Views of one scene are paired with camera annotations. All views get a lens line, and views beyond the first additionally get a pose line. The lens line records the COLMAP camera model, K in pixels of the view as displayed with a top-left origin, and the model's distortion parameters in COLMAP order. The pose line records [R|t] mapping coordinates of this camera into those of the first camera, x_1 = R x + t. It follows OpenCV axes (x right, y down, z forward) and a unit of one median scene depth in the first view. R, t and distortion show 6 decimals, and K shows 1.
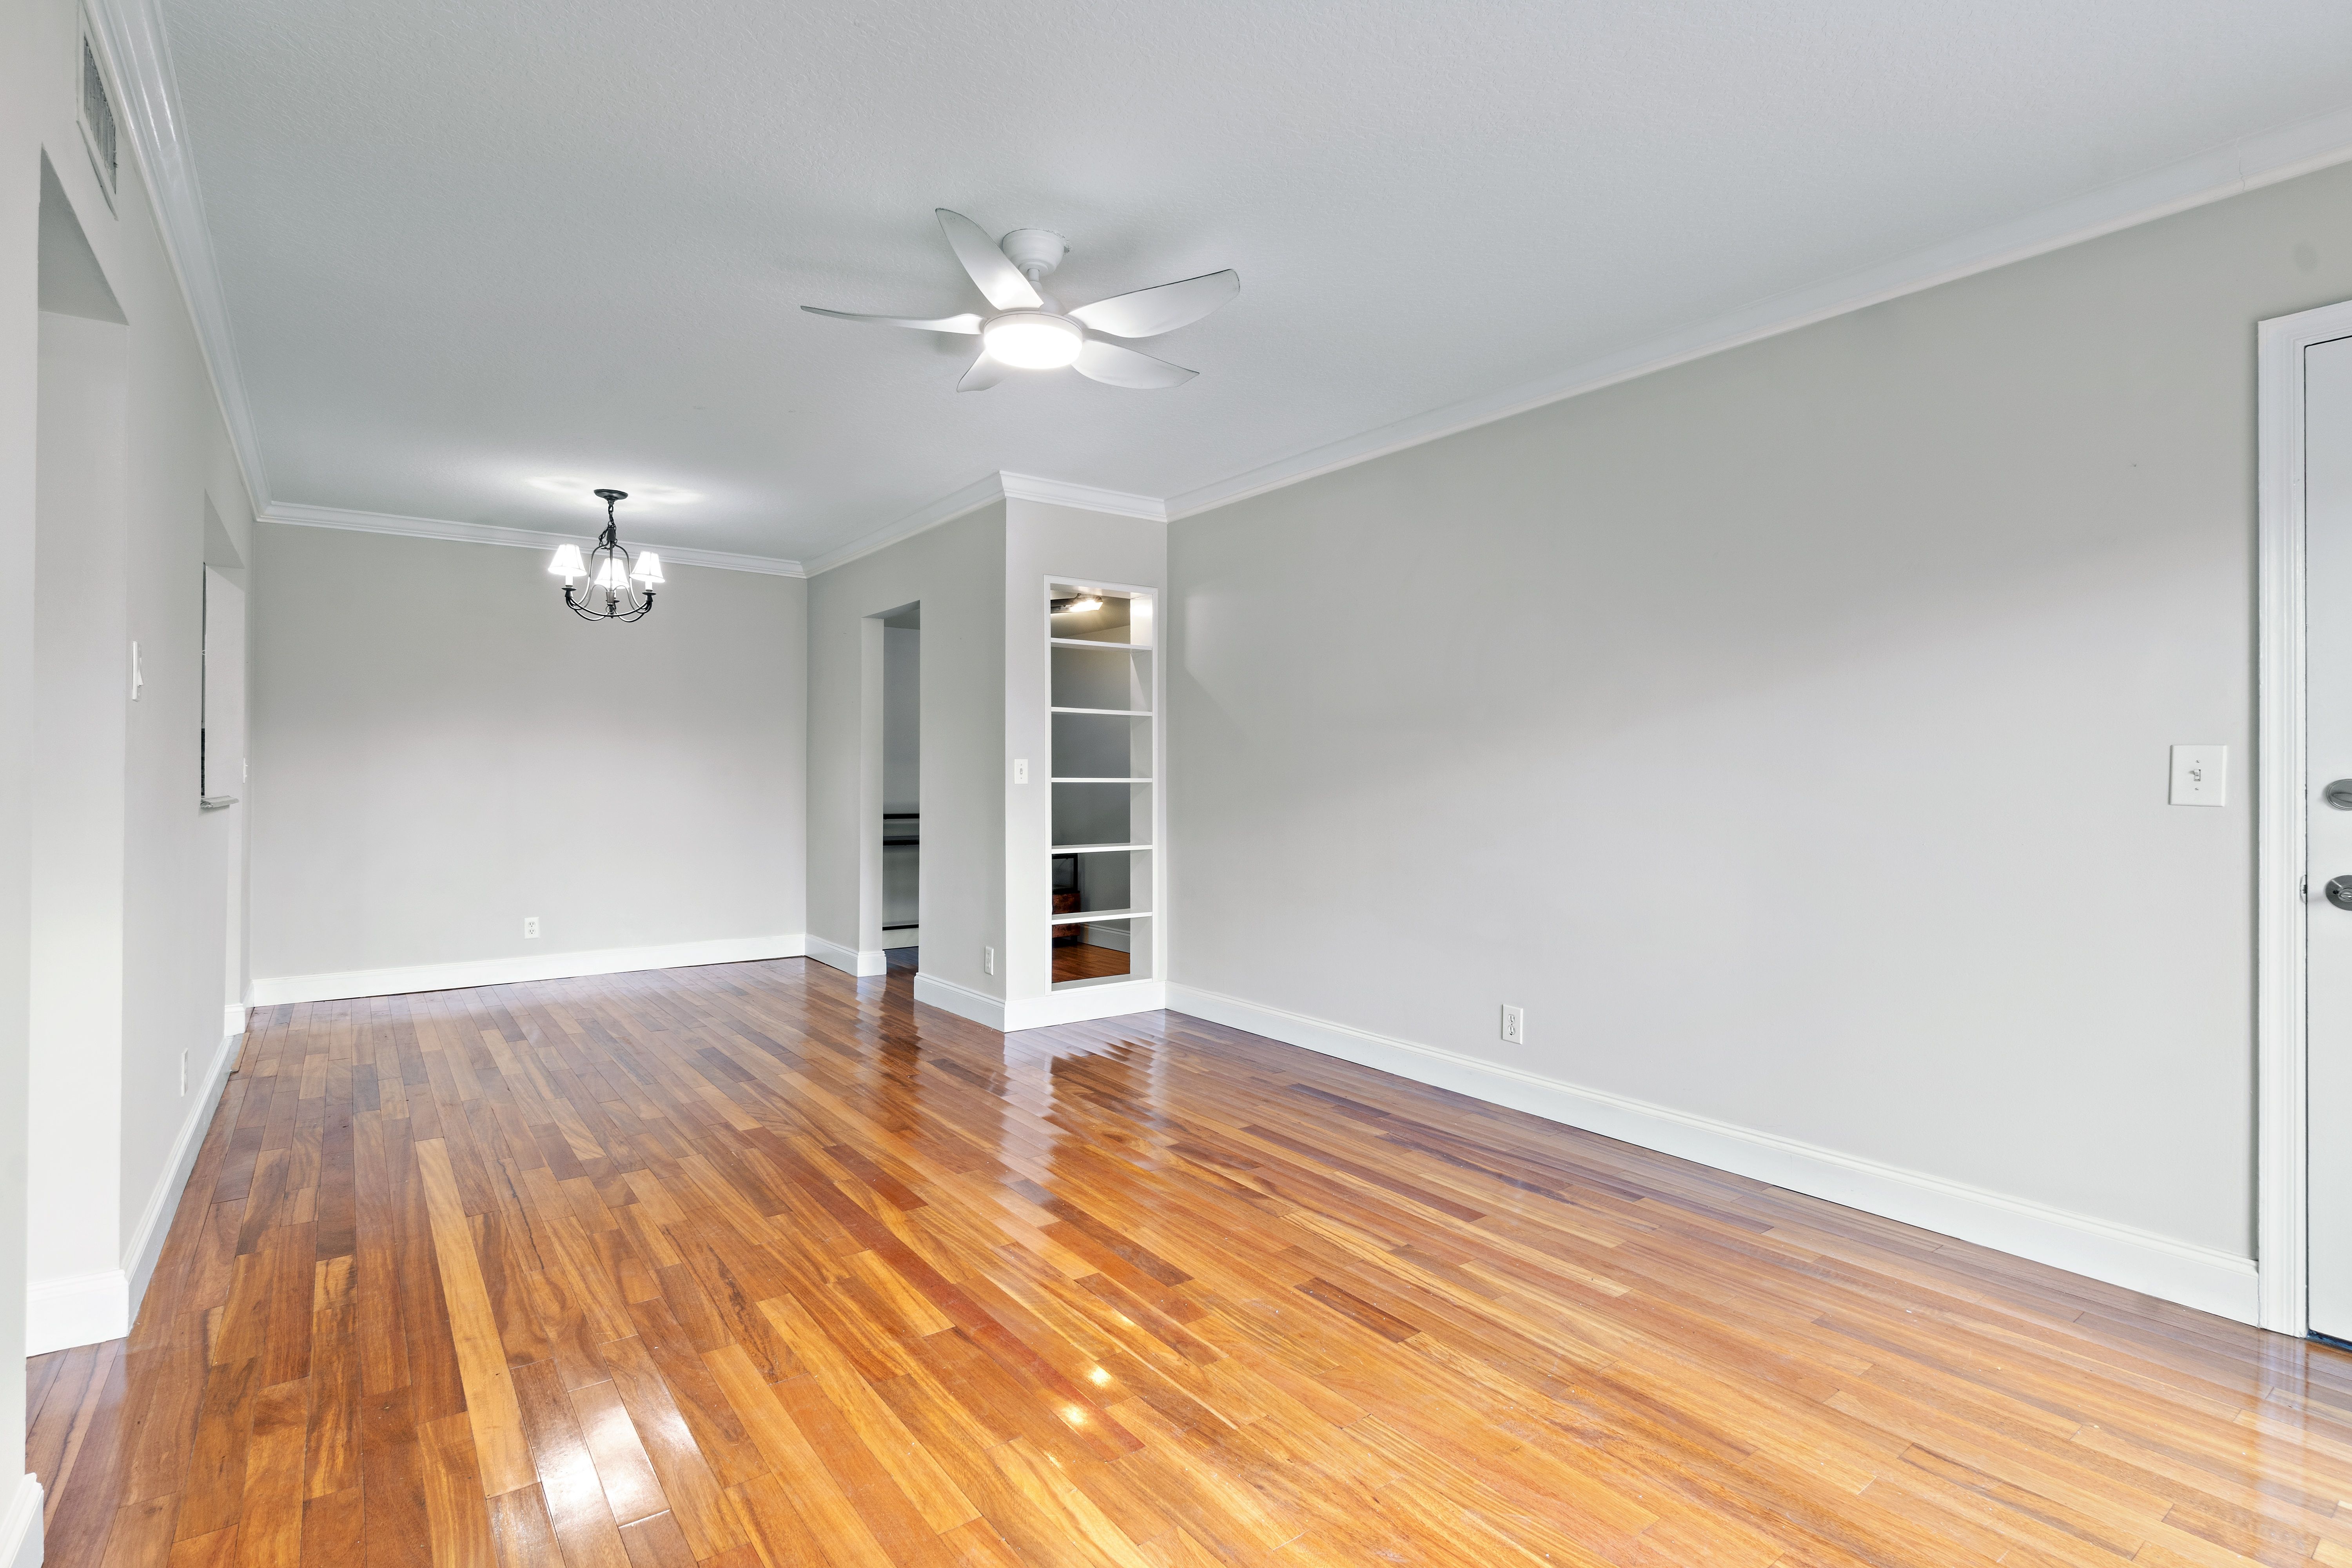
lens RADIAL K [[1113.7, 0, 1171.8], [0, 1113.7, 769.4], [0, 0, 1]] dist [-0.001381, 0.000311]
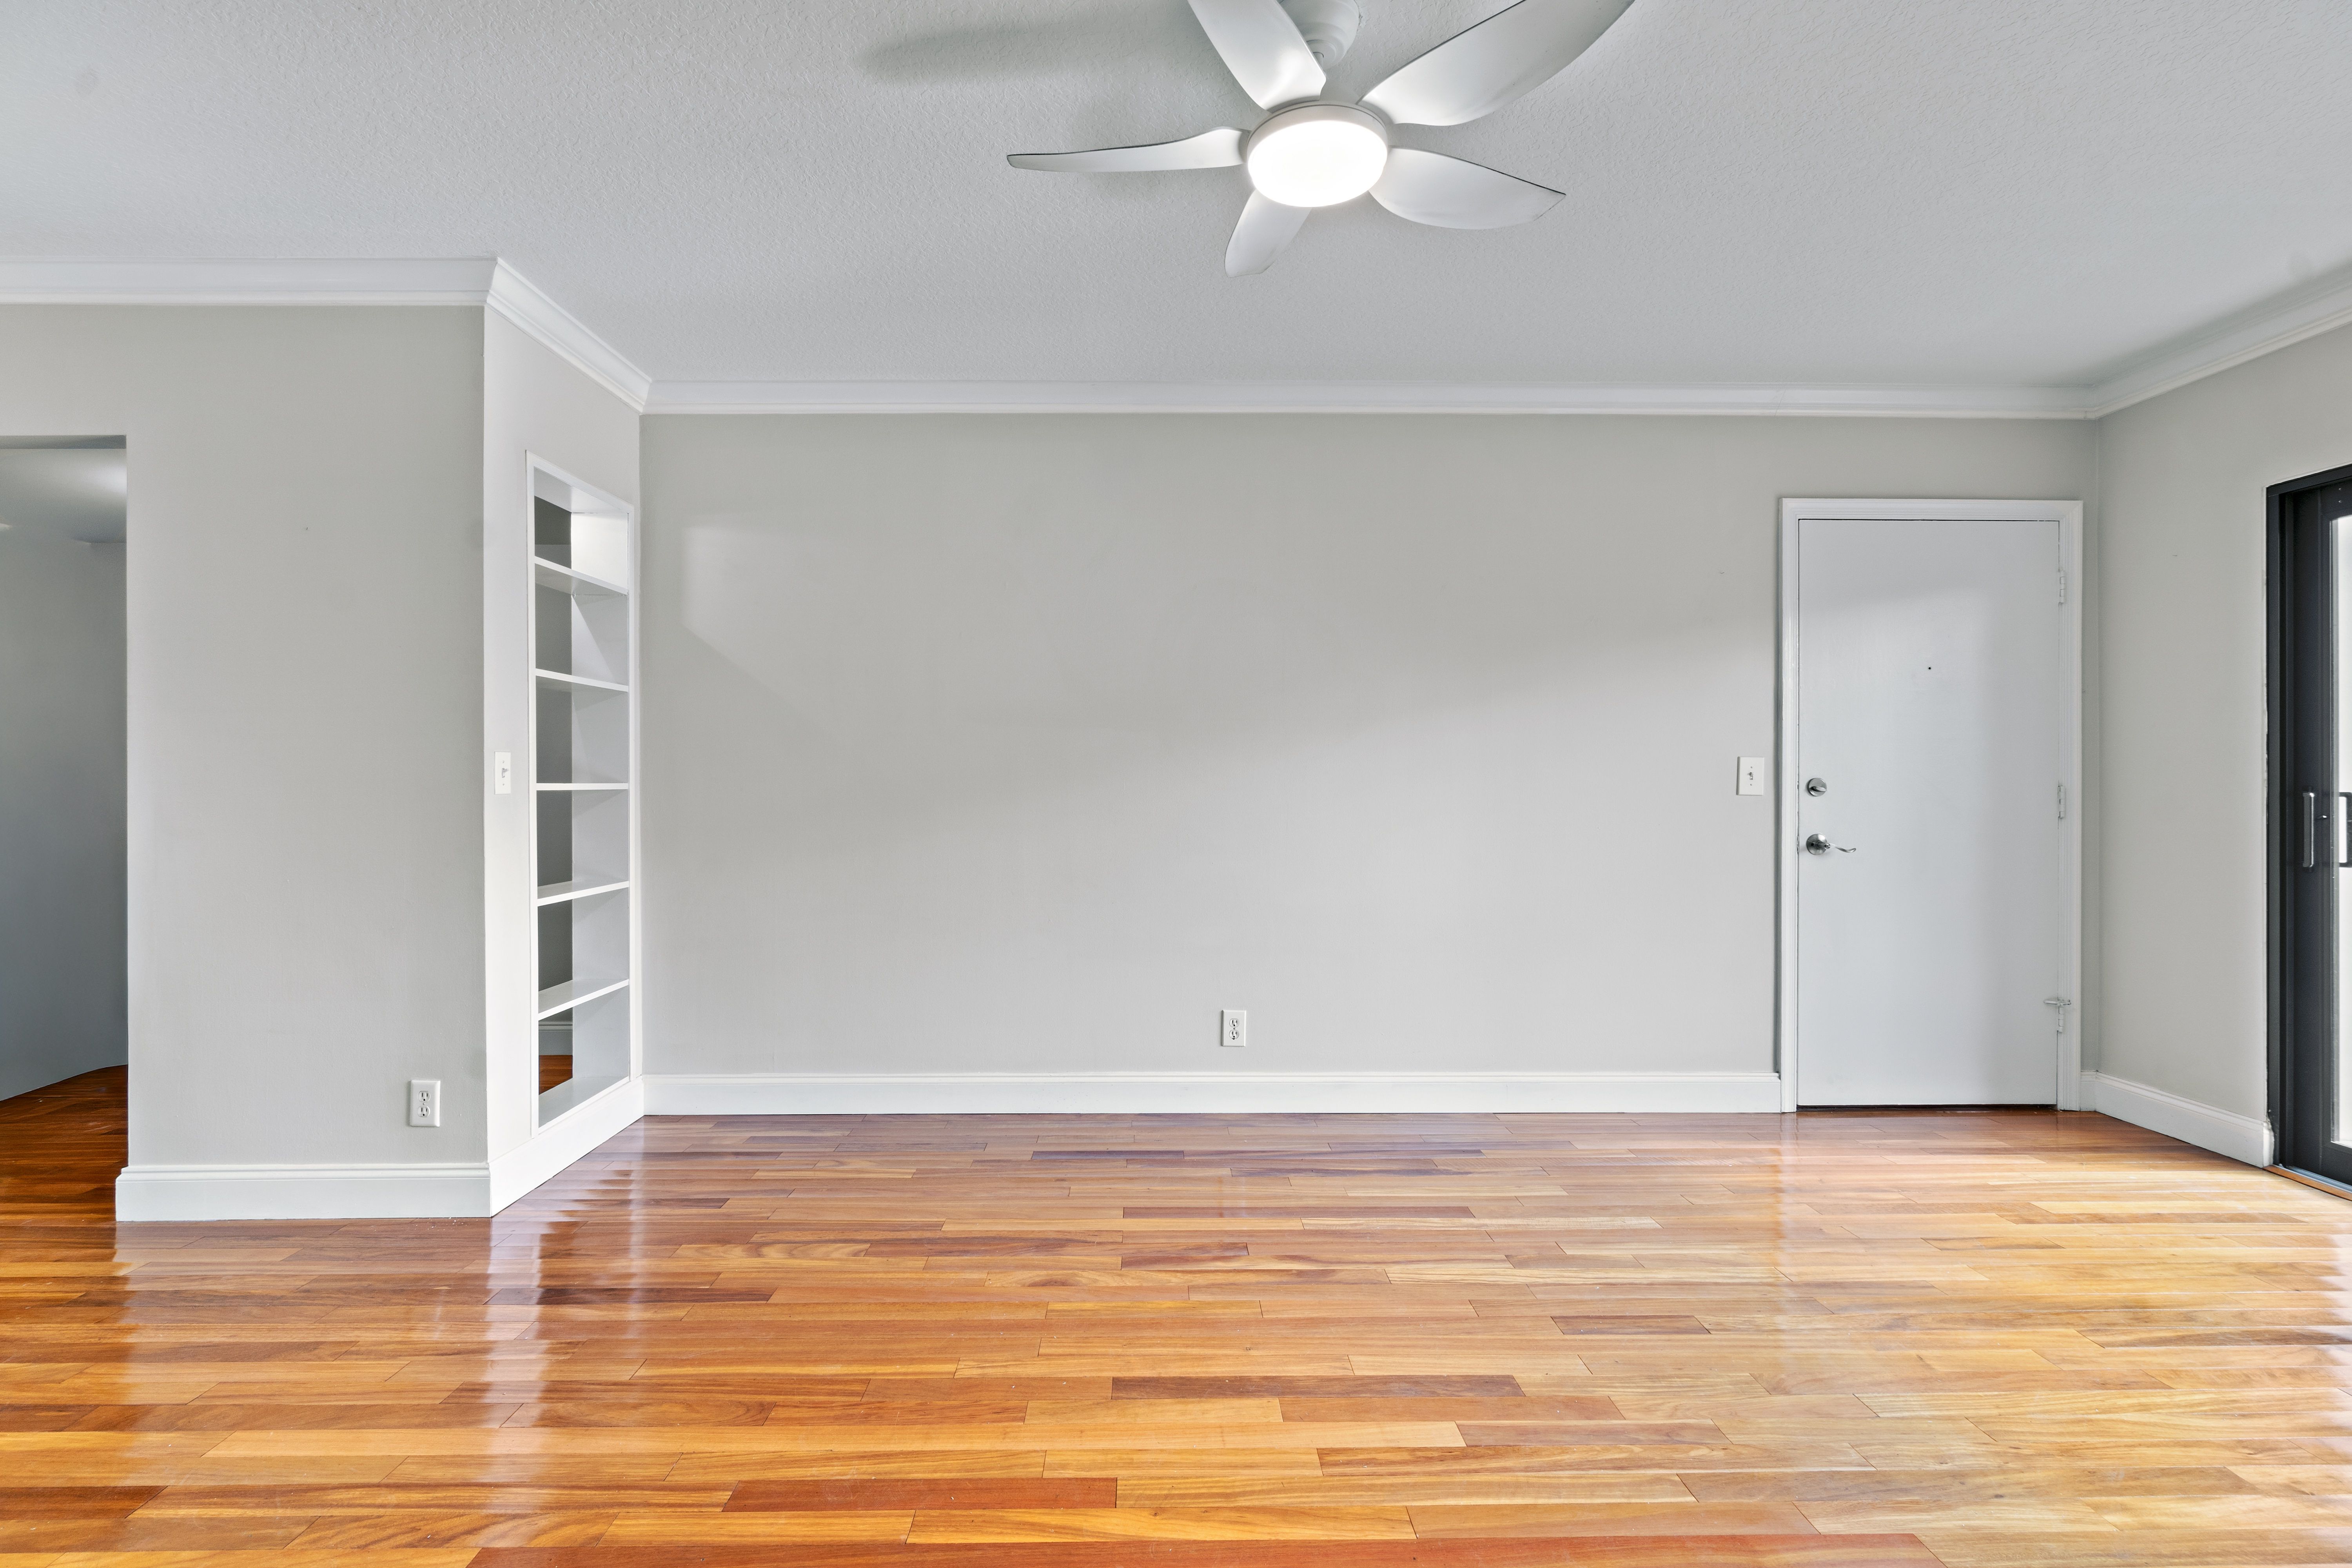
lens RADIAL K [[1113.7, 0, 1153.0], [0, 1113.7, 779.1], [0, 0, 1]] dist [-0.001381, 0.000311]
pose [[0.585874, -0.003775, 0.810393, -0.638162], [-0.001471, 0.999983, 0.005722, 0.002249], [-0.810400, -0.004545, 0.585859, 0.568969]]
